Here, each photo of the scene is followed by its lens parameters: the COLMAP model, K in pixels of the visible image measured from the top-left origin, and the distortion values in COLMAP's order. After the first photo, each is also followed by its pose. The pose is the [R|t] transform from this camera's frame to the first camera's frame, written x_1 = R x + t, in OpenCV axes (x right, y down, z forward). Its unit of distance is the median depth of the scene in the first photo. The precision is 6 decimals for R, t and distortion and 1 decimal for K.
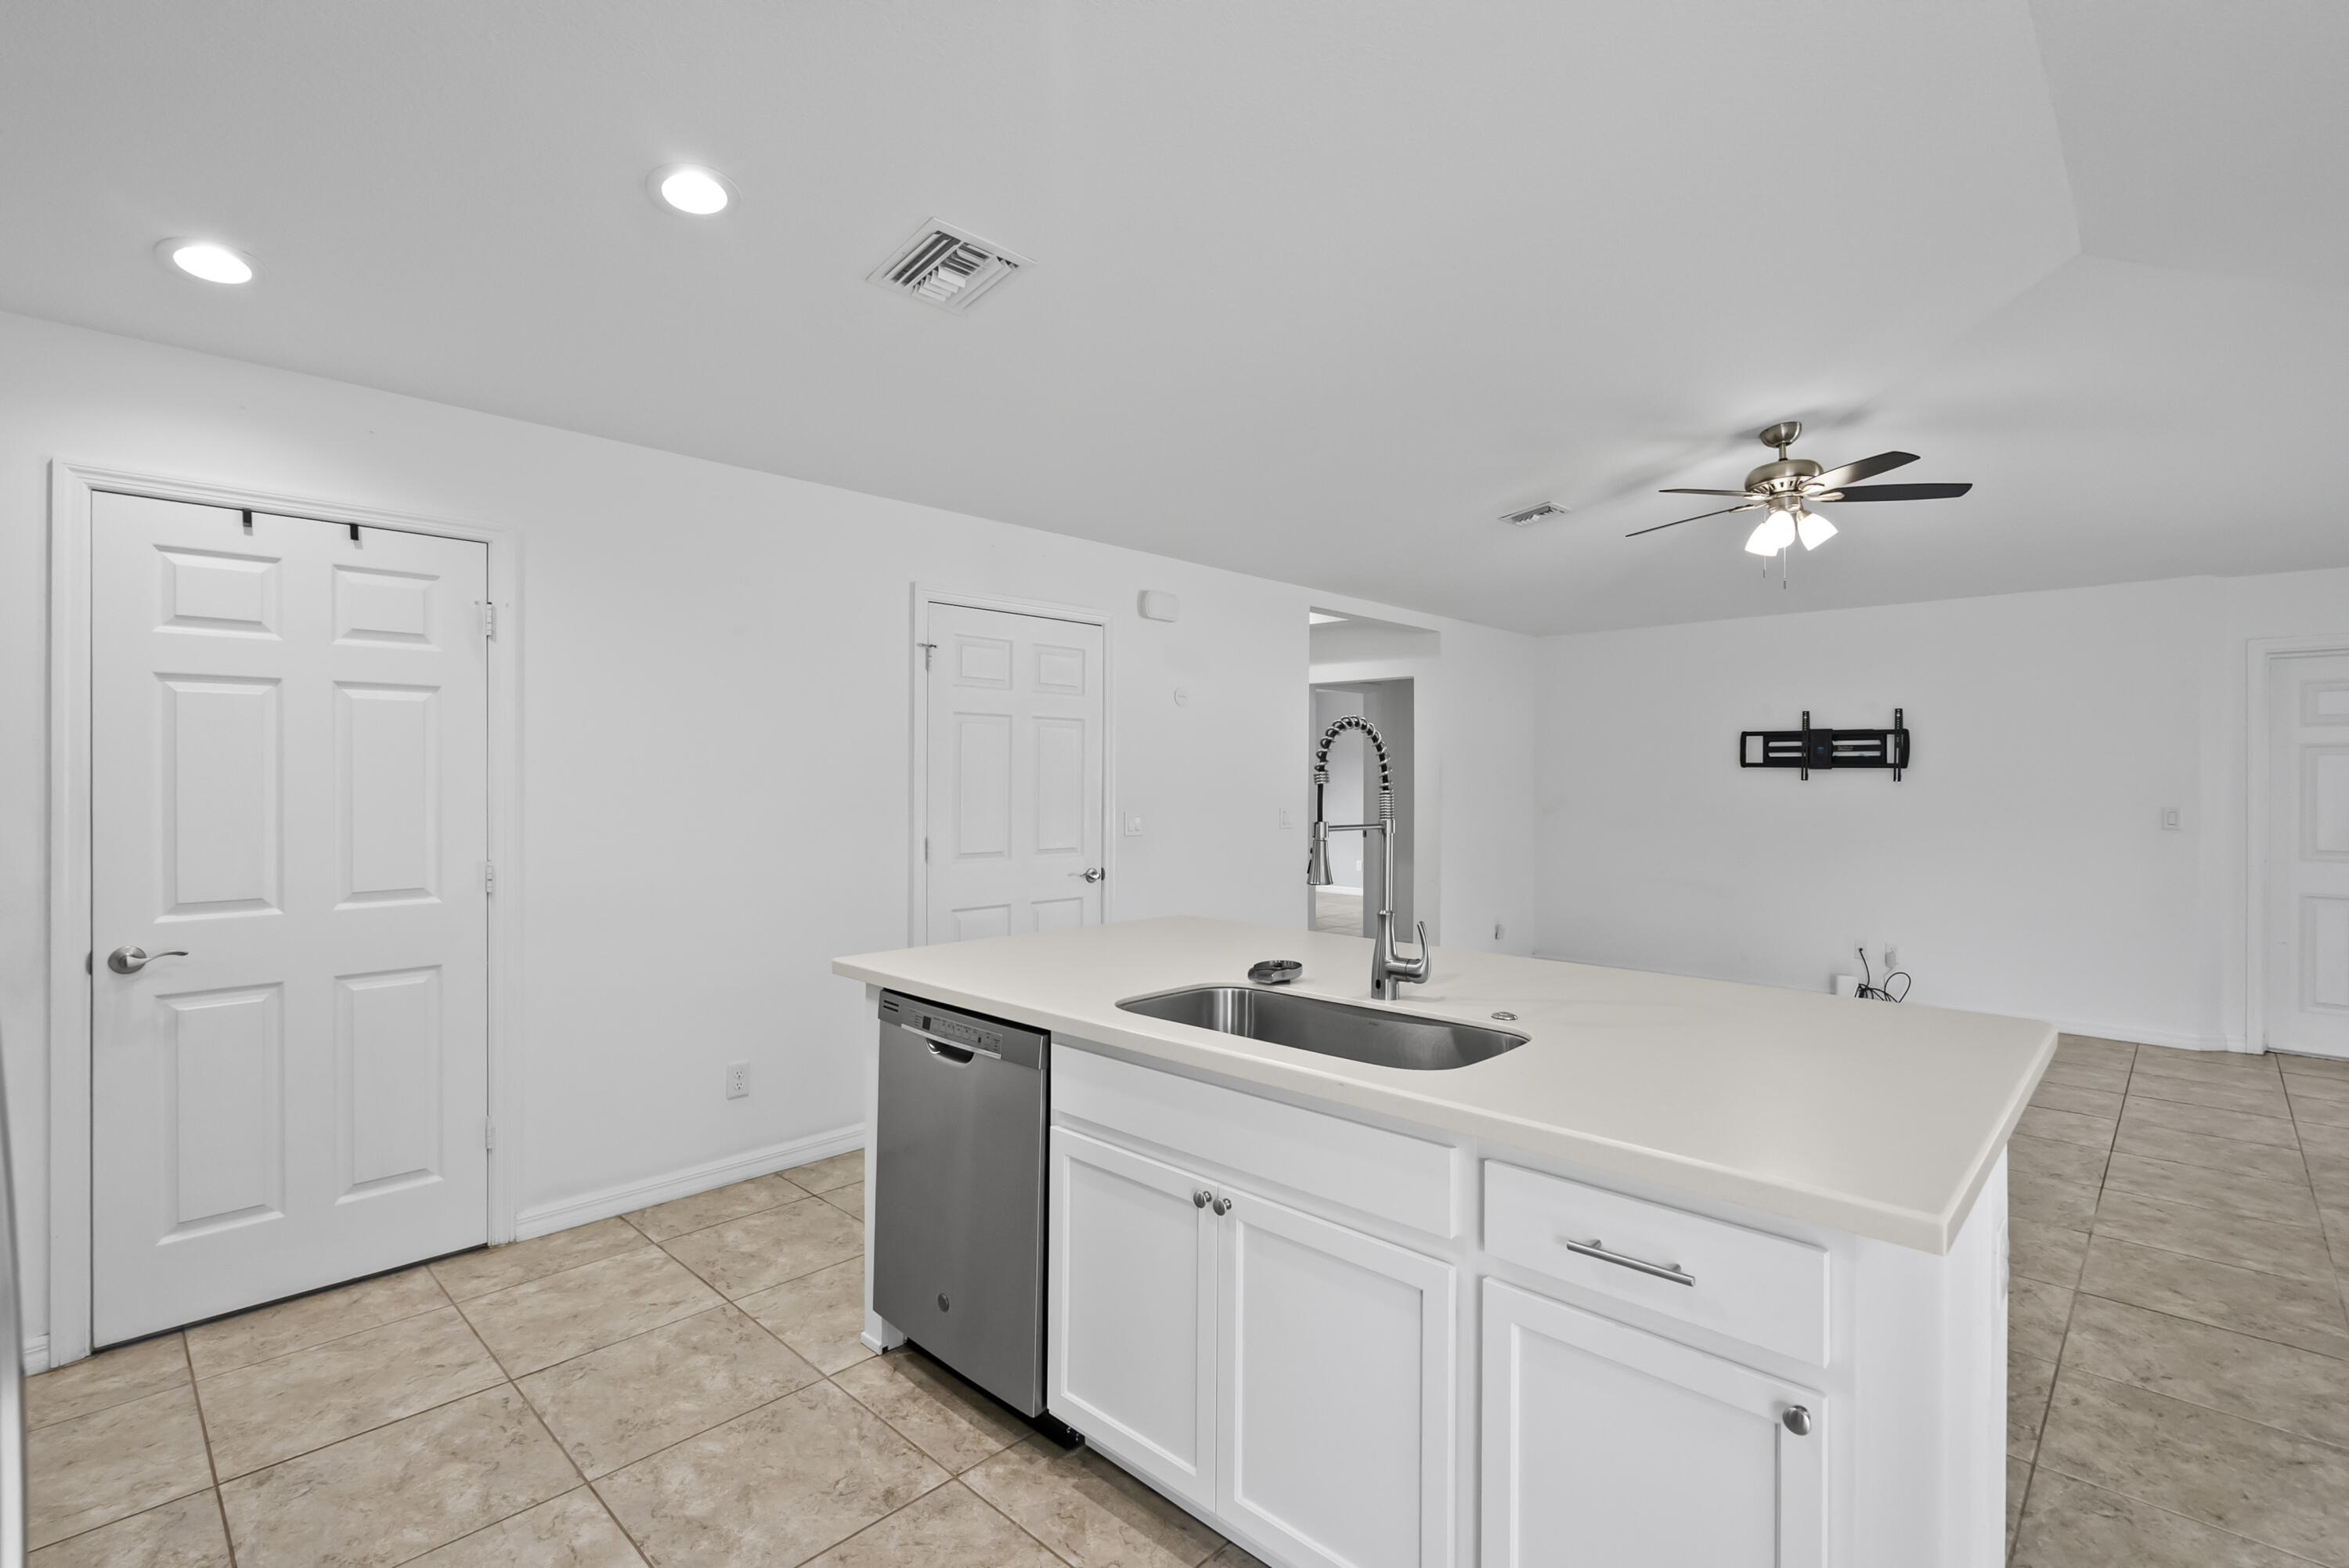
lens RADIAL K [[1078.2, 0, 1164.7], [0, 1078.2, 783.6], [0, 0, 1]] dist [-0.002902, 0.002320]
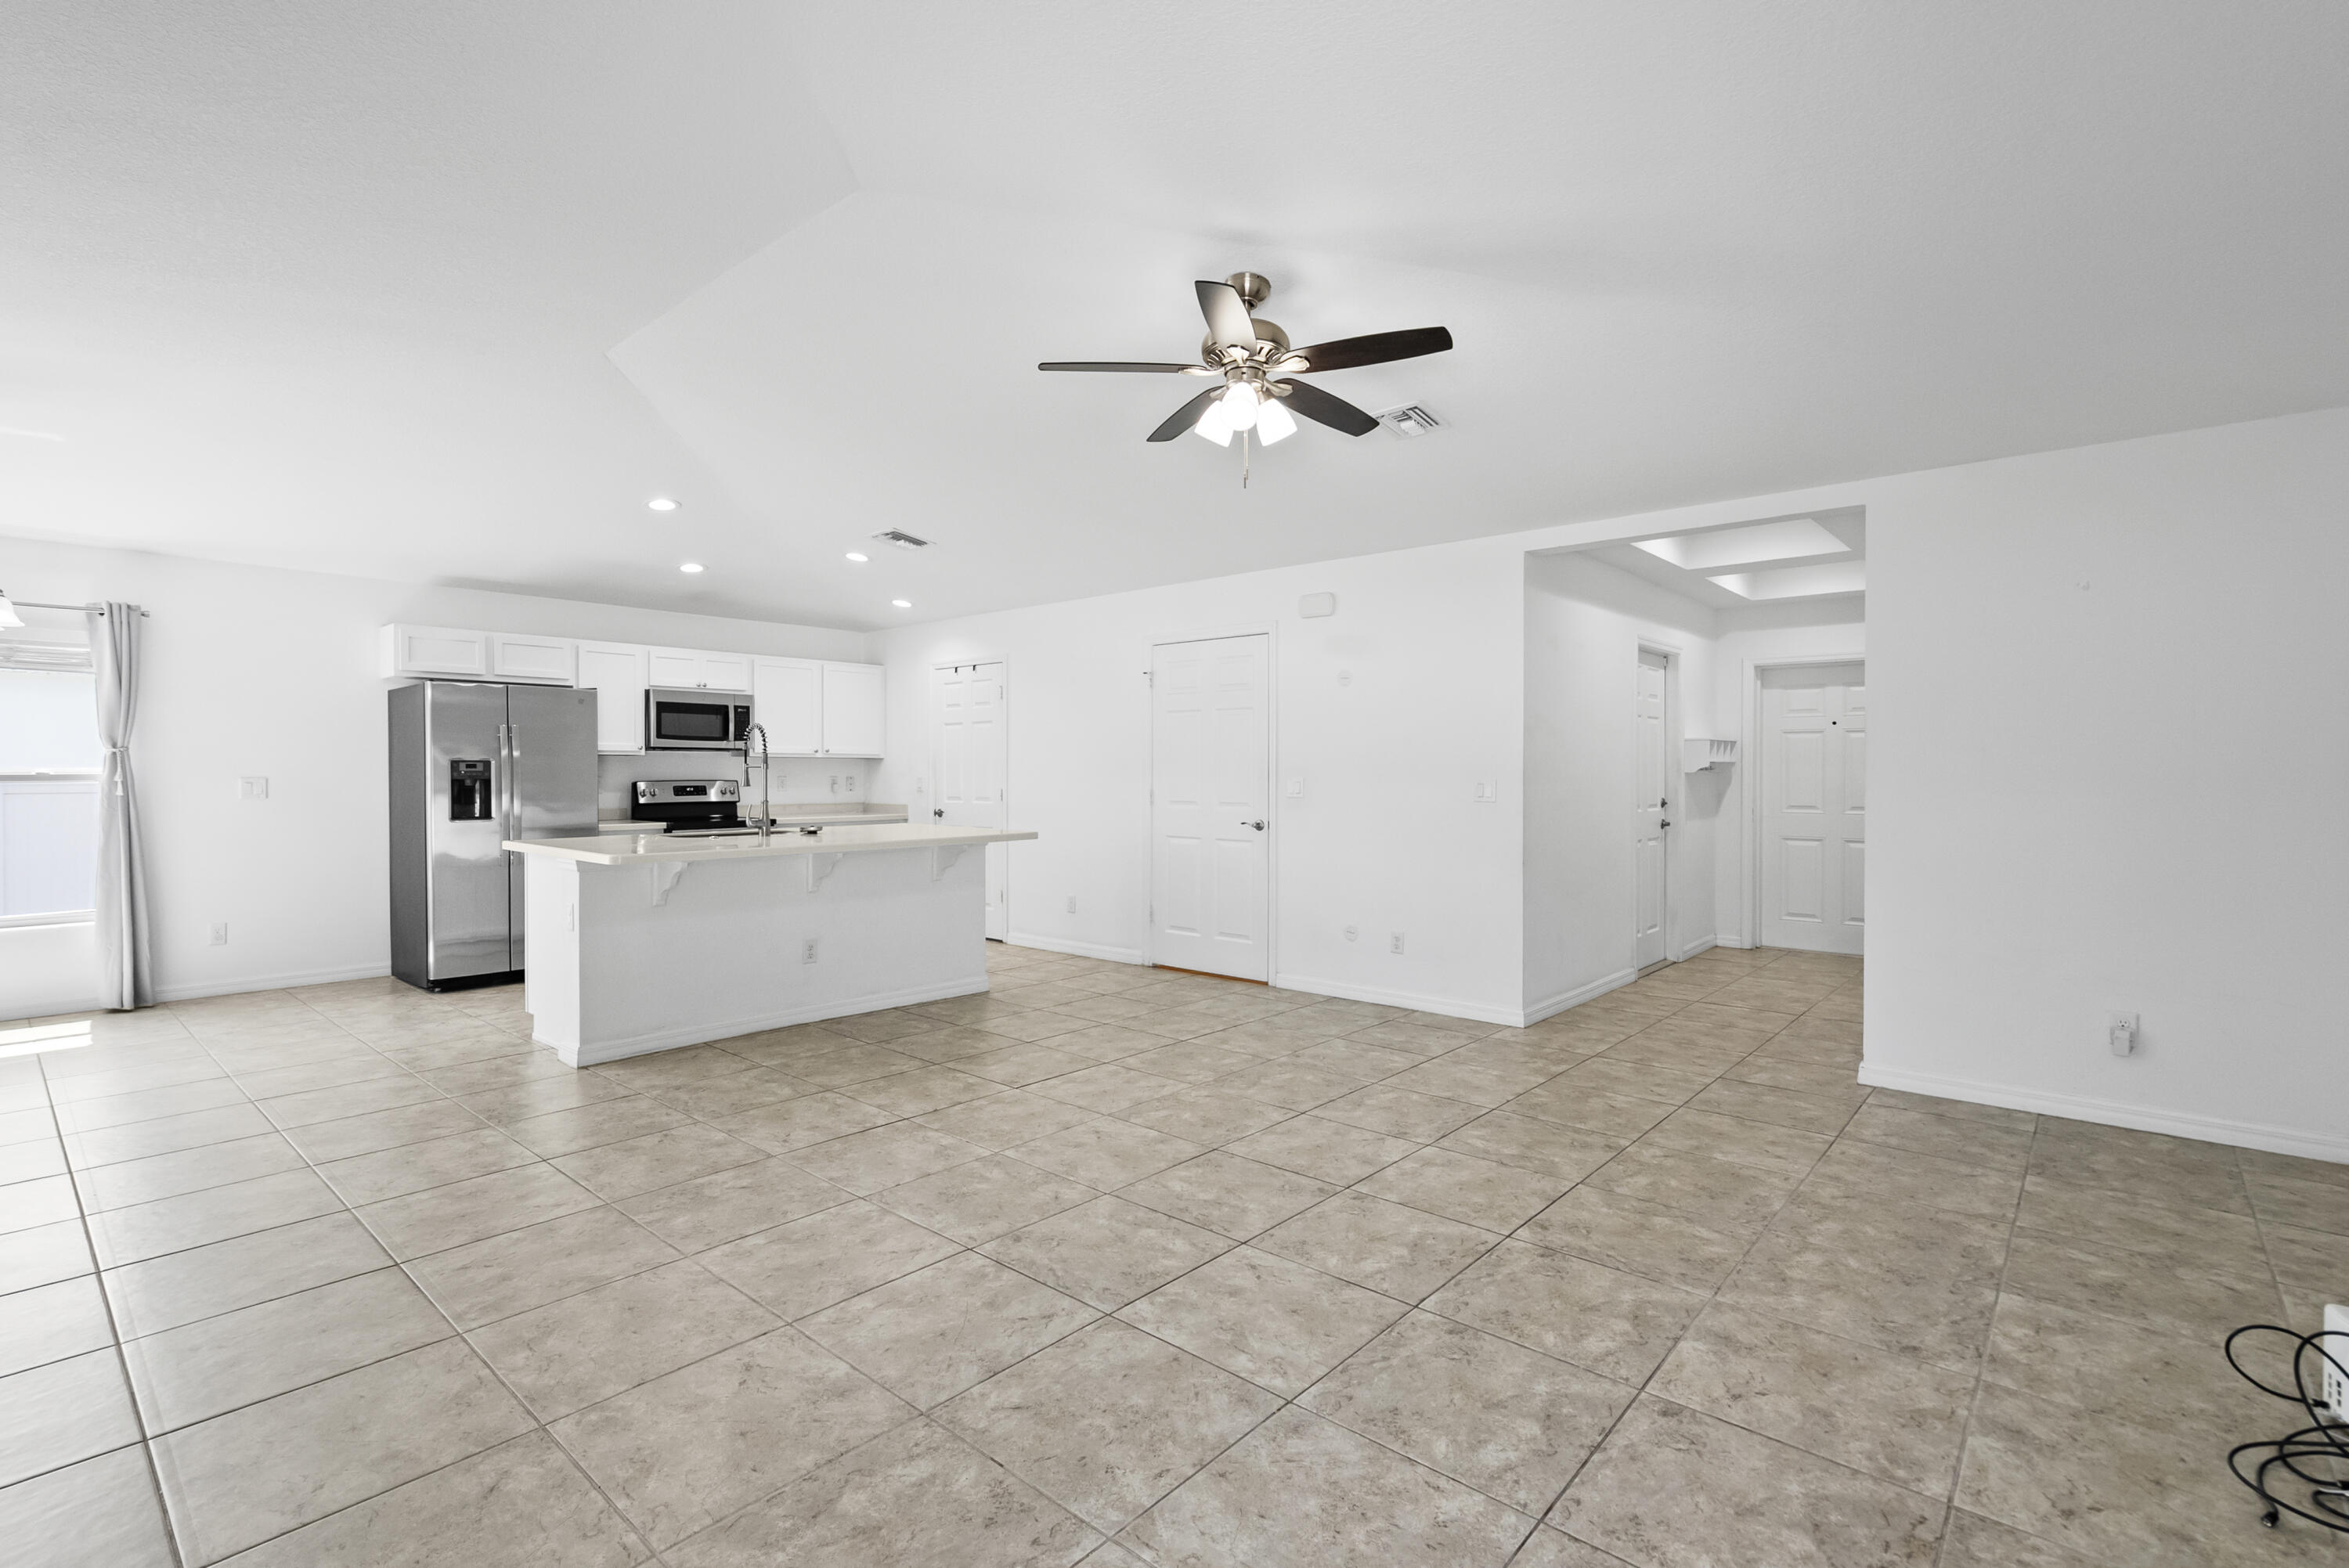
lens RADIAL K [[1078.2, 0, 1162.8], [0, 1078.2, 774.5], [0, 0, 1]] dist [-0.002902, 0.002320]
pose [[0.034808, -0.001246, -0.999393, 1.345548], [-0.007650, 0.999970, -0.001514, 0.028976], [0.999365, 0.007698, 0.034797, 0.906339]]
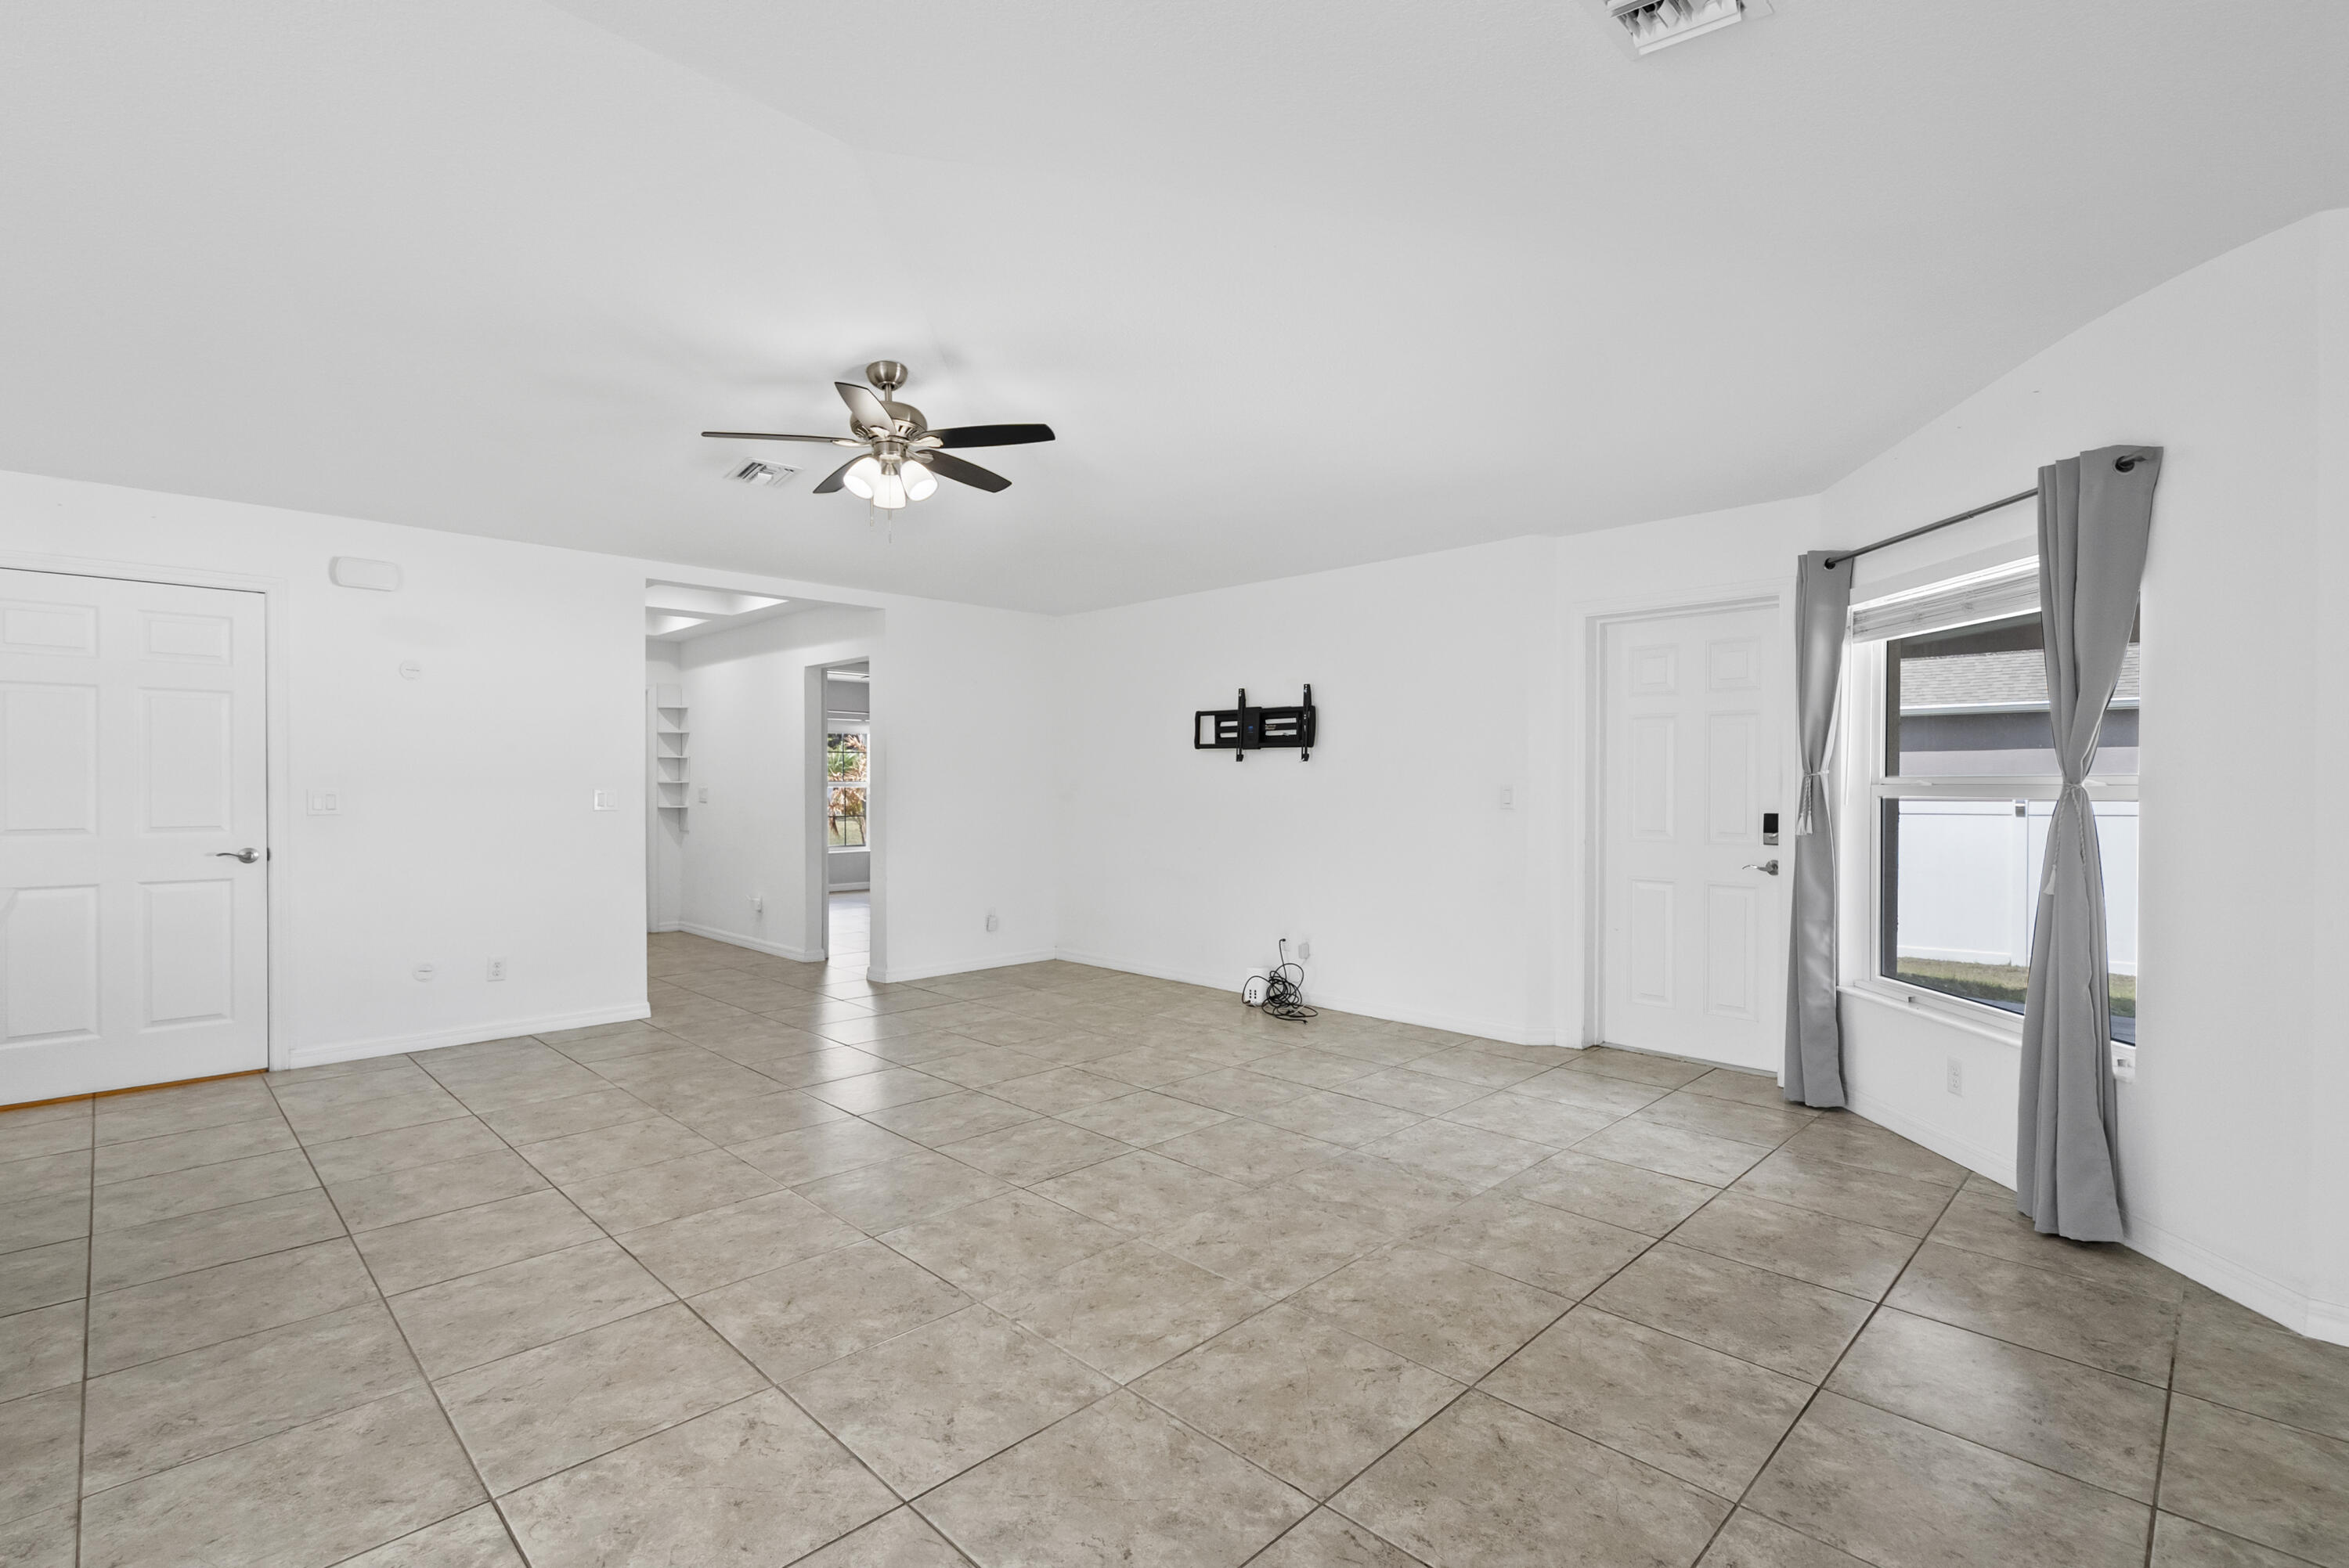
lens RADIAL K [[1078.2, 0, 1168.2], [0, 1078.2, 803.8], [0, 0, 1]] dist [-0.002902, 0.002320]
pose [[0.999662, -0.002234, -0.025914, 0.832479], [0.002602, 0.999896, 0.014163, 0.030559], [0.025880, -0.014226, 0.999564, 0.079962]]
